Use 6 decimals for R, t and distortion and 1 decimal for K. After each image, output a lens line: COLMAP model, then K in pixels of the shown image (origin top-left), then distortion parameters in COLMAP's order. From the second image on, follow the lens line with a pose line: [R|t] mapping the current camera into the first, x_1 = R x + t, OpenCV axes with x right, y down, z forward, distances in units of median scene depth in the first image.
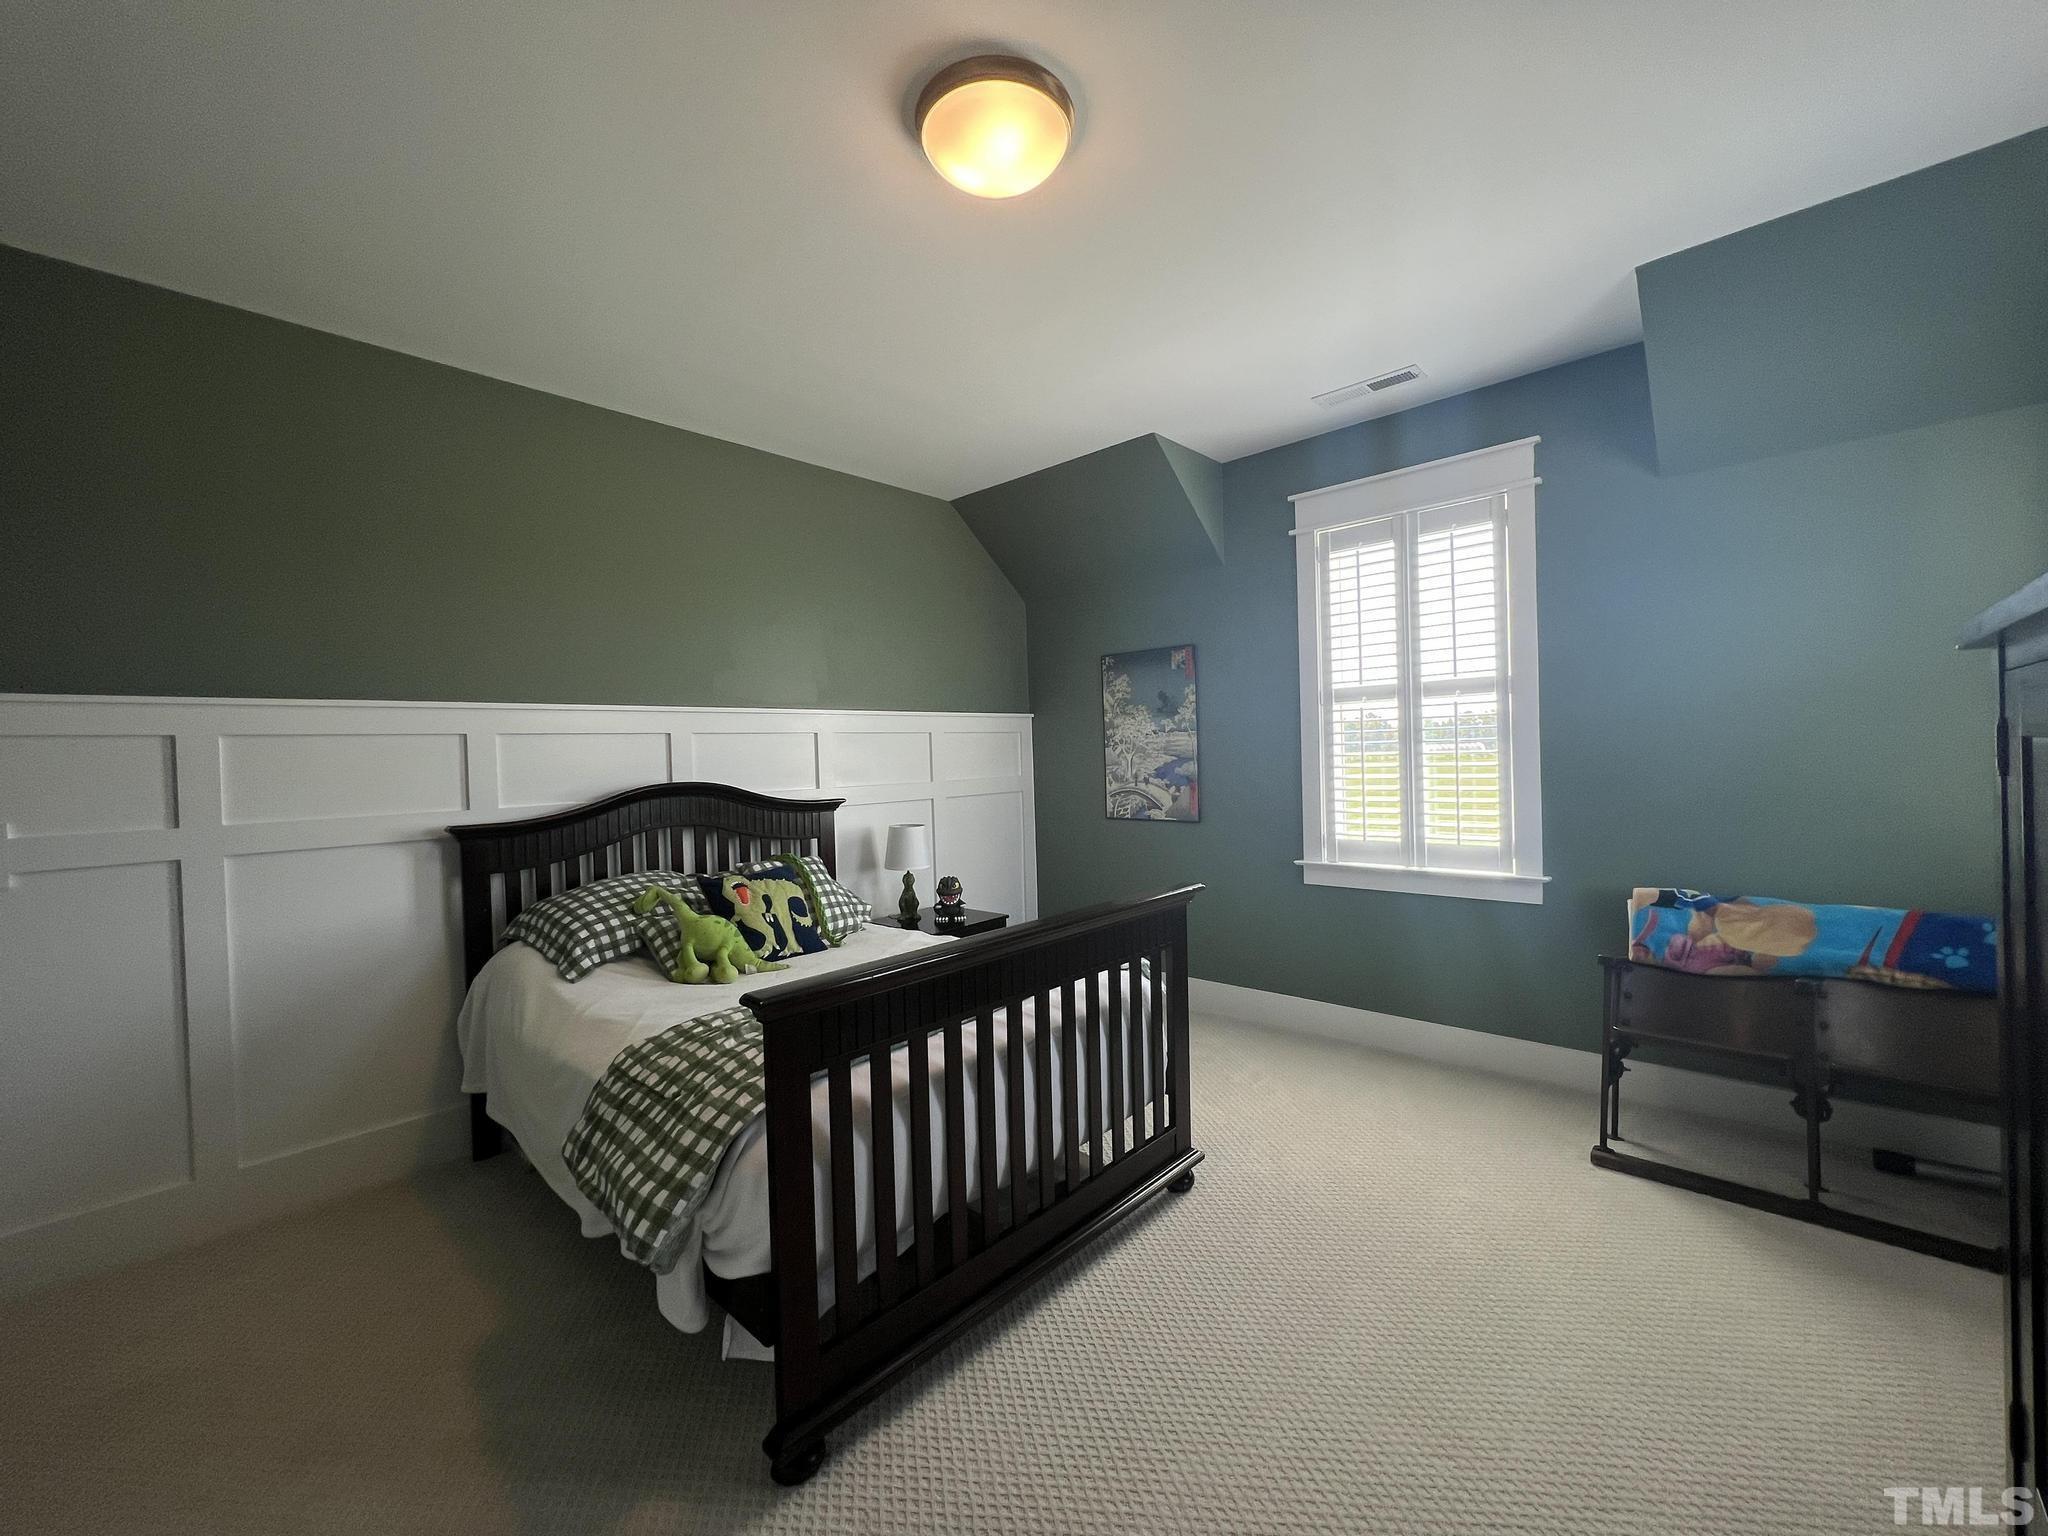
lens RADIAL K [[817.2, 0, 1027.7], [0, 817.2, 767.4], [0, 0, 1]] dist [-0.003254, -0.000066]
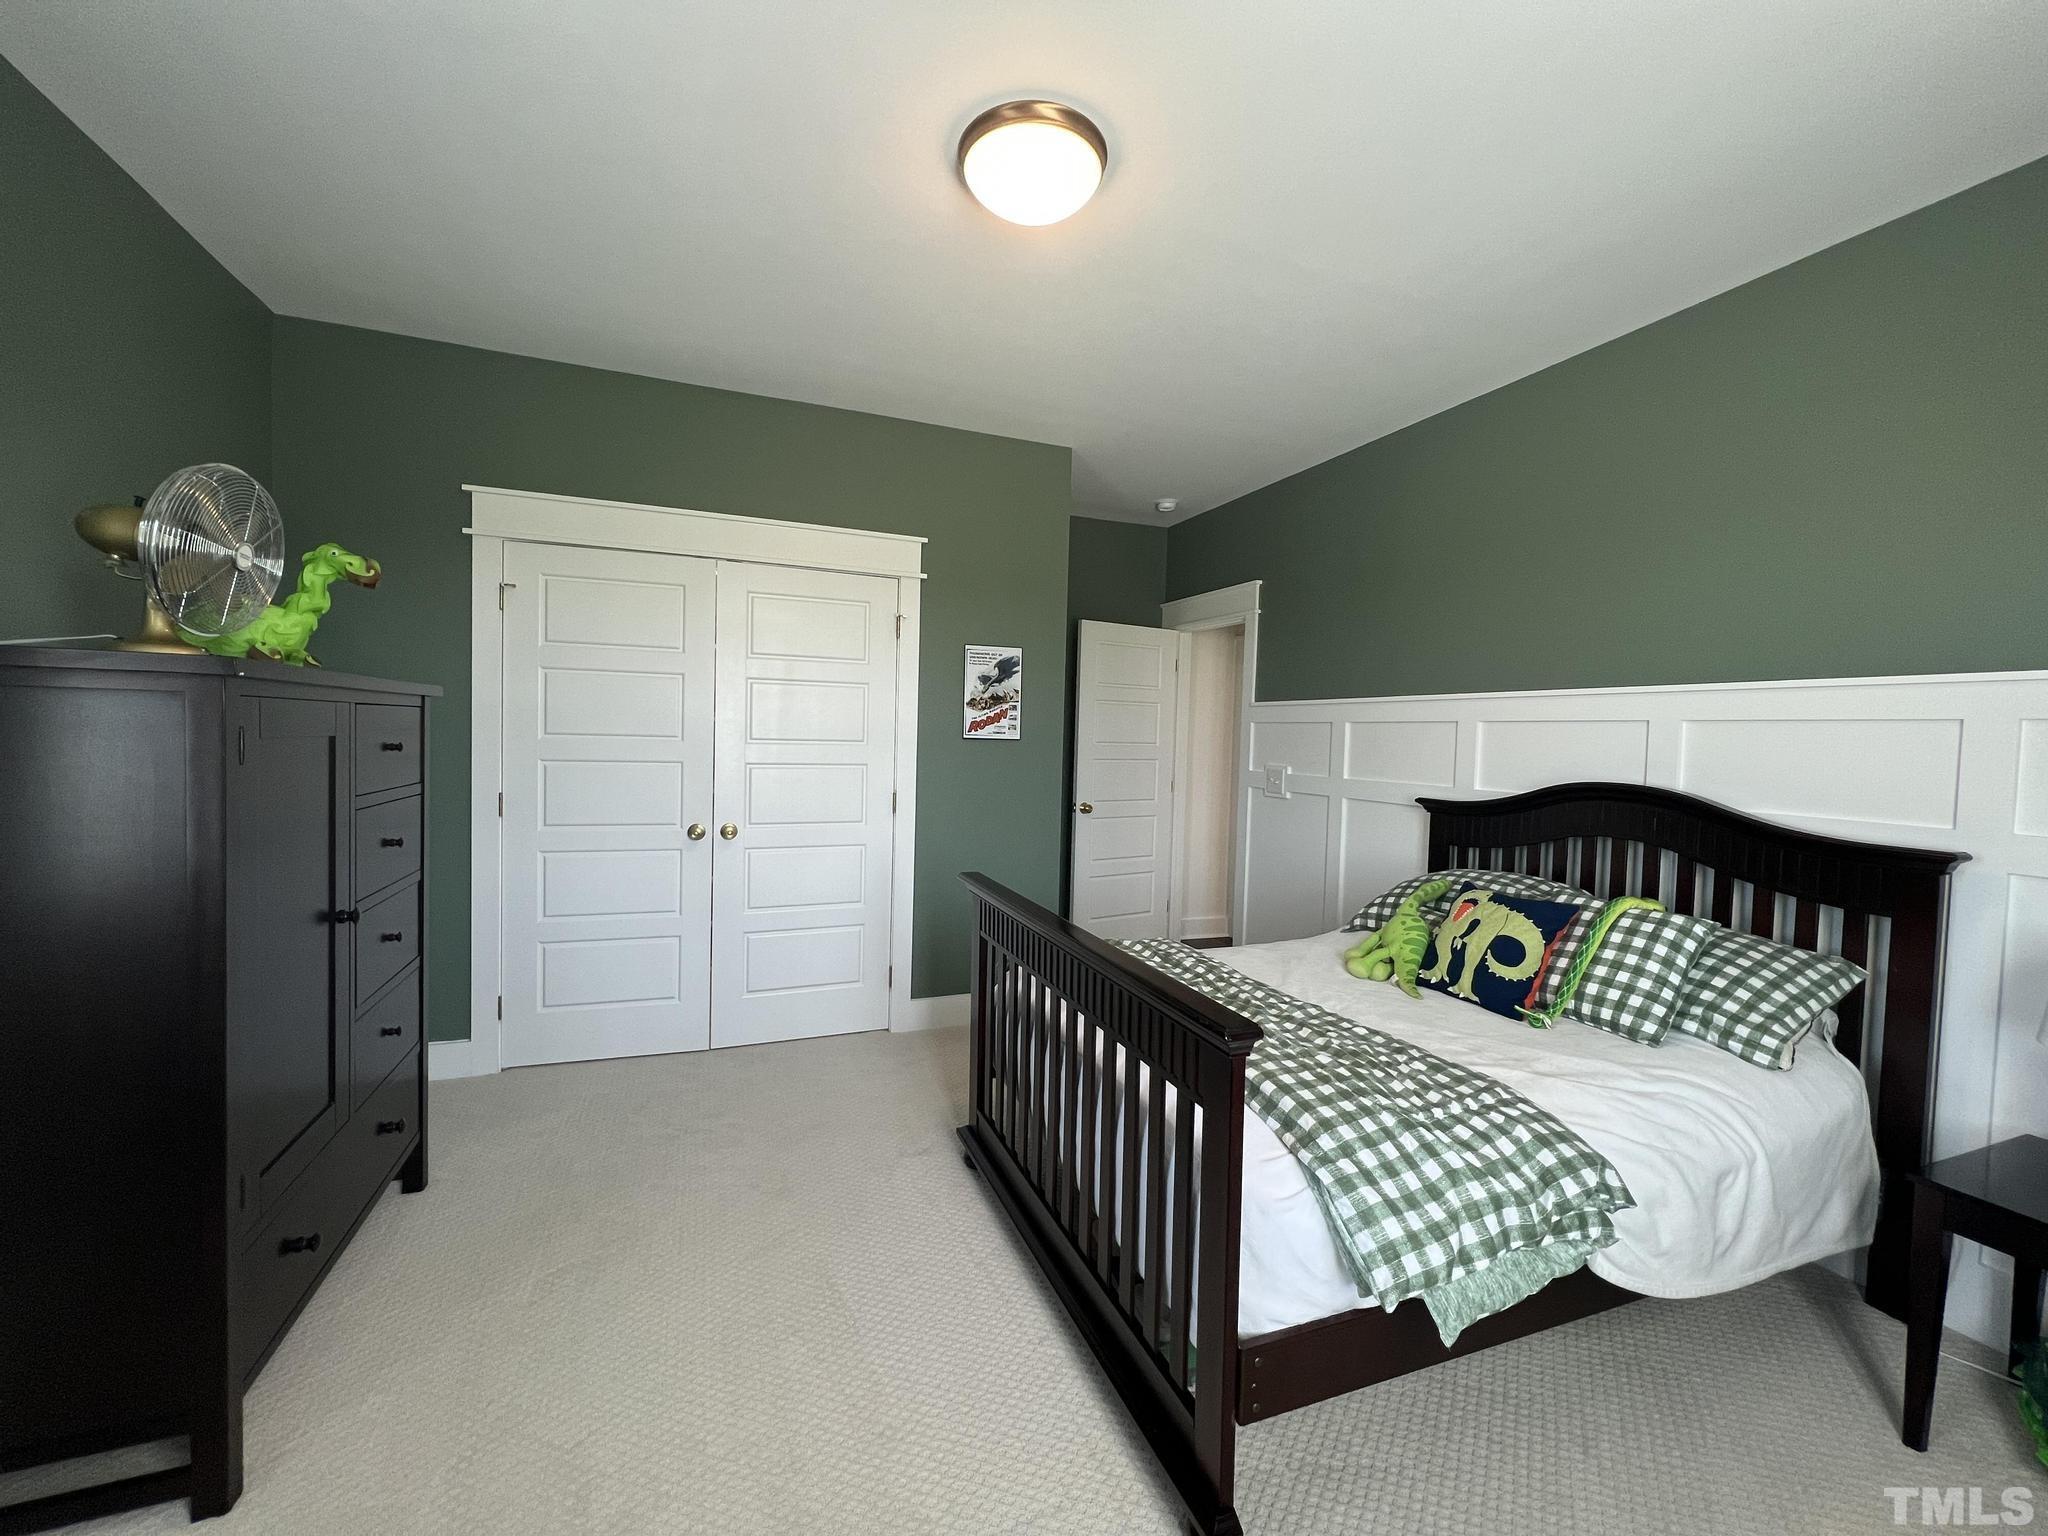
lens RADIAL K [[817.2, 0, 1023.4], [0, 817.2, 763.6], [0, 0, 1]] dist [-0.003254, -0.000066]
pose [[-0.435758, 0.046968, -0.898838, 0.155937], [-0.035284, 0.996978, 0.069202, -0.009890], [0.899372, 0.061870, -0.432784, 0.244322]]
